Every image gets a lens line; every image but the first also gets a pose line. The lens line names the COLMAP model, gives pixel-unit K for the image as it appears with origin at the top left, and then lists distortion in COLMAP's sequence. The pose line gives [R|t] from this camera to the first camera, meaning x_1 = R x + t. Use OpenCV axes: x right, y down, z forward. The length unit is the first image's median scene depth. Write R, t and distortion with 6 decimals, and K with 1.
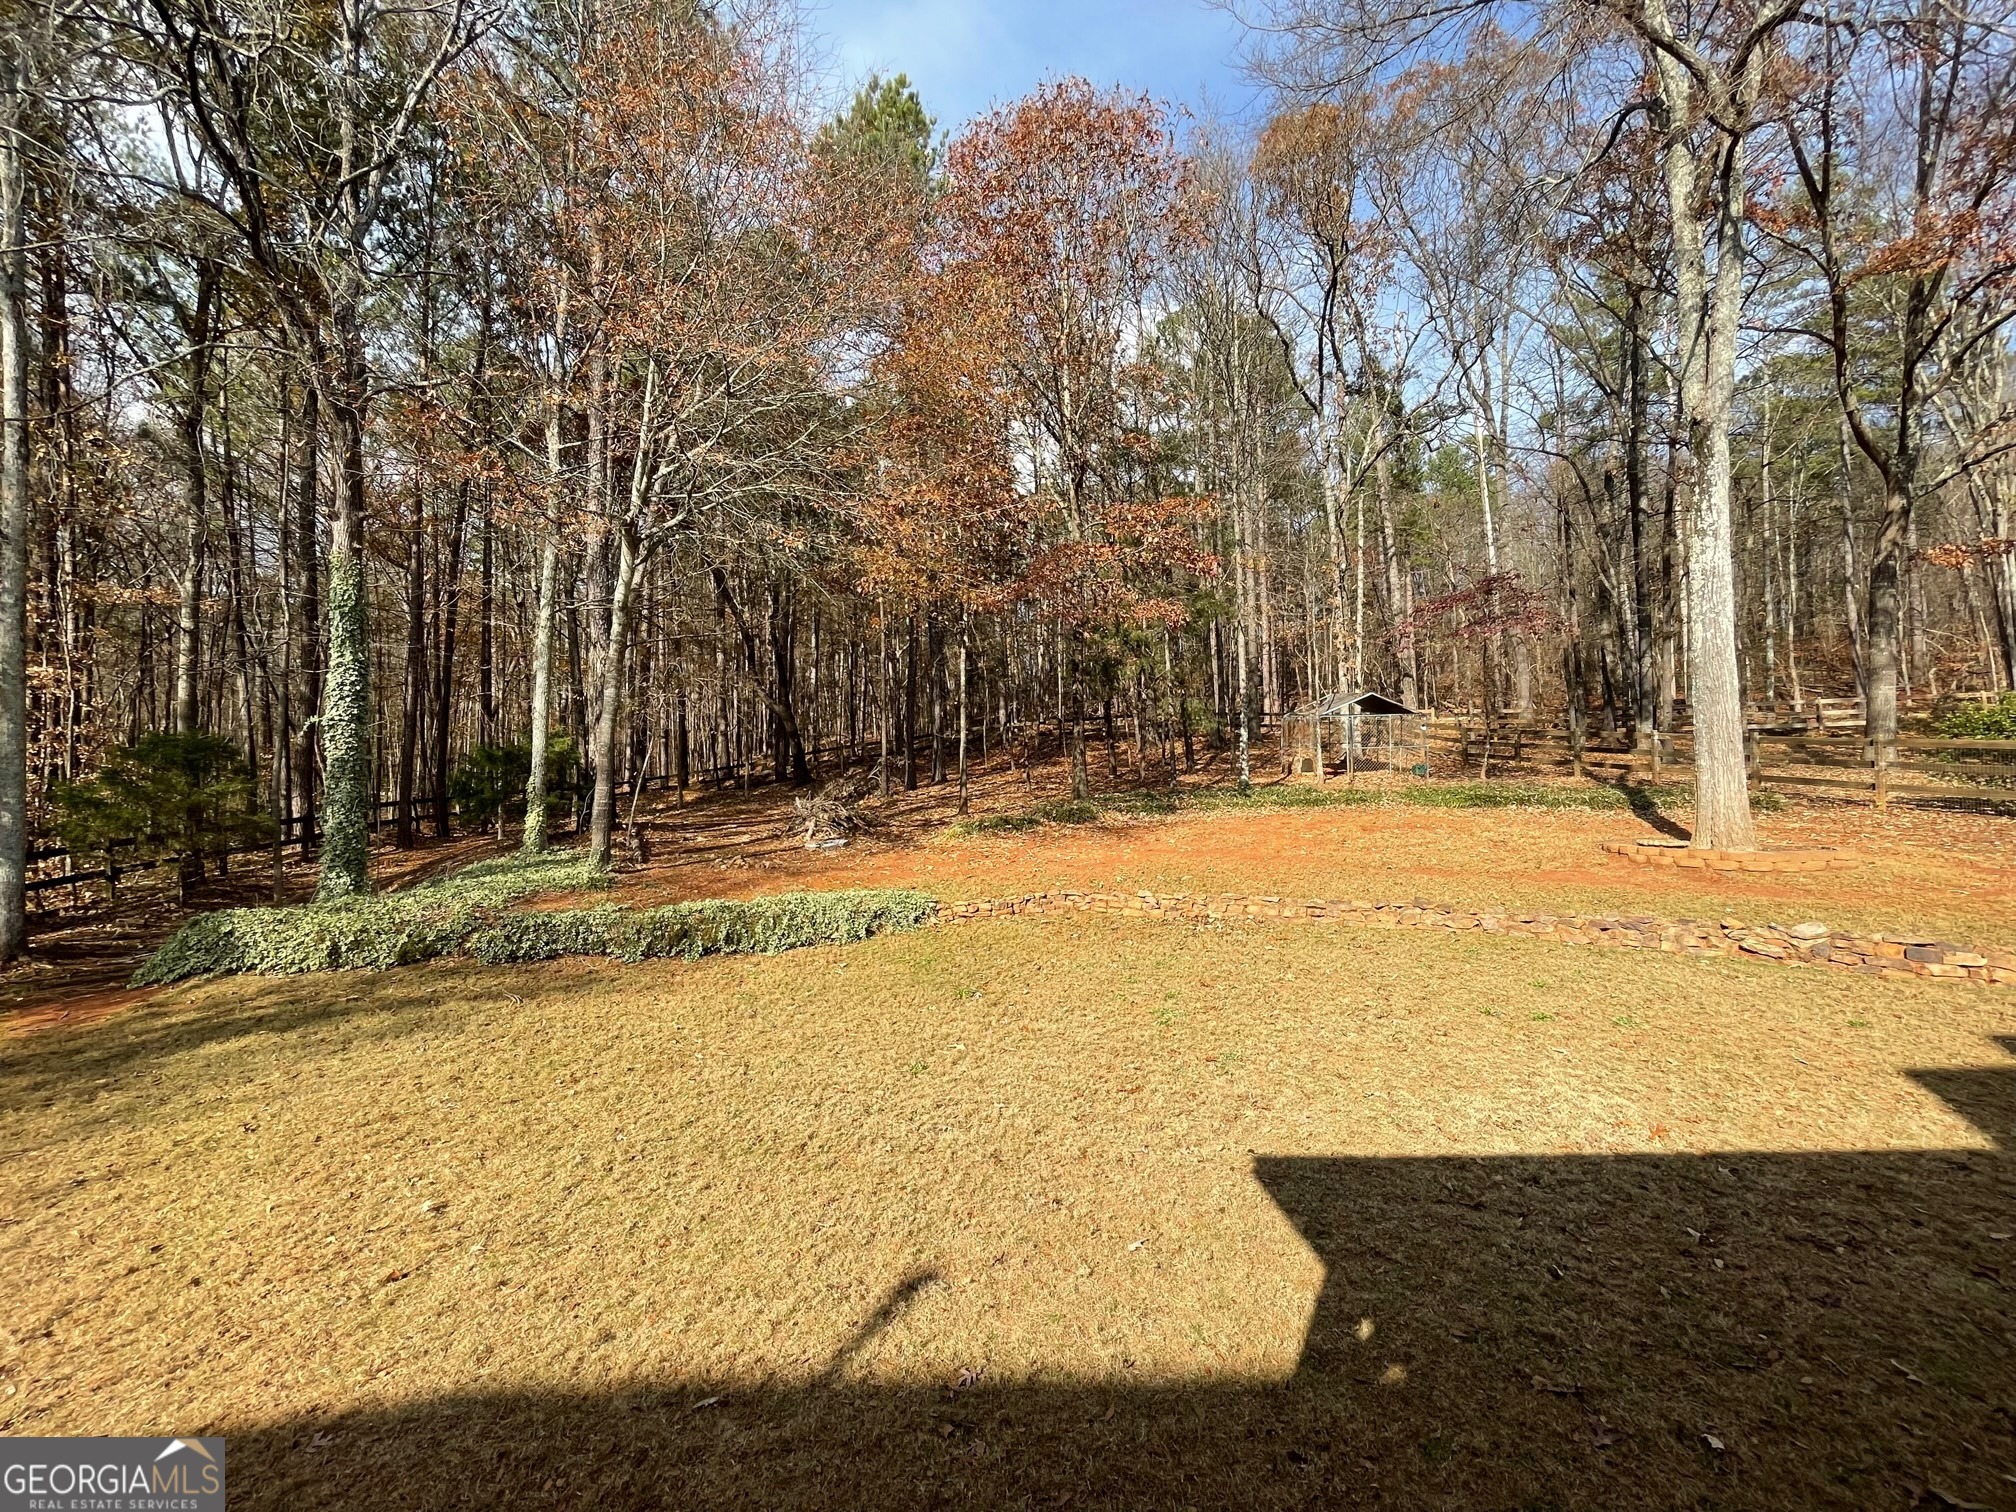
lens RADIAL K [[809.9, 0, 1013.3], [0, 809.9, 753.9], [0, 0, 1]] dist [-0.007587, 0.001729]
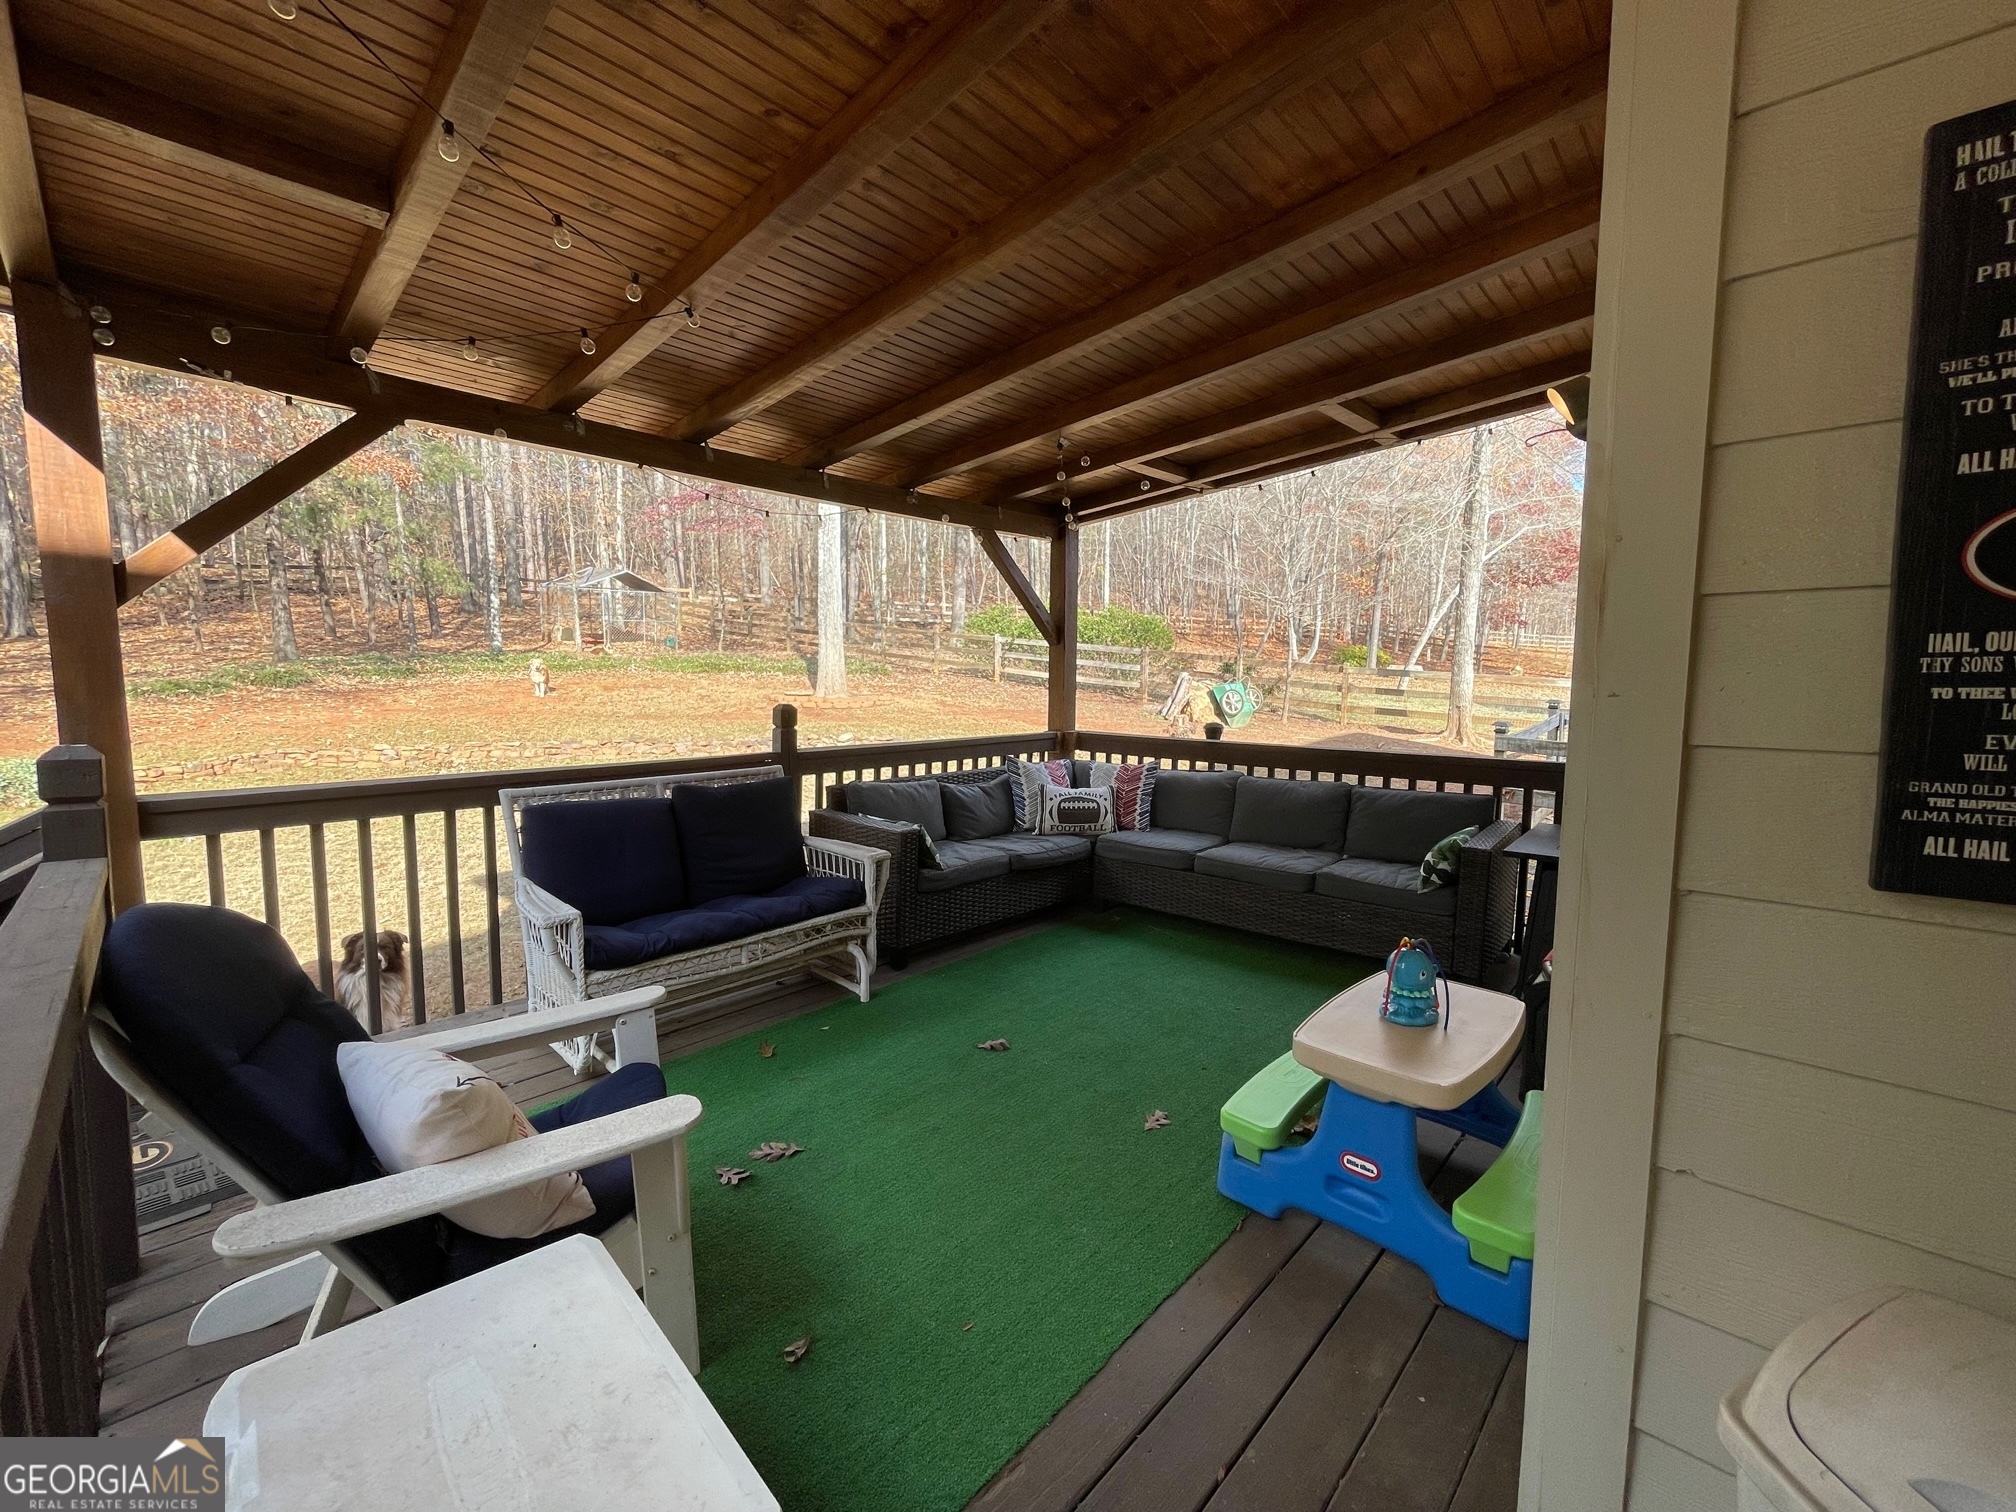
lens RADIAL K [[809.9, 0, 1001.0], [0, 809.9, 751.1], [0, 0, 1]] dist [-0.007587, 0.001729]
pose [[0.684426, -0.063750, 0.726289, -0.023105], [-0.047624, 0.990133, 0.131788, -0.000795], [-0.727525, -0.124788, 0.674637, -0.138380]]
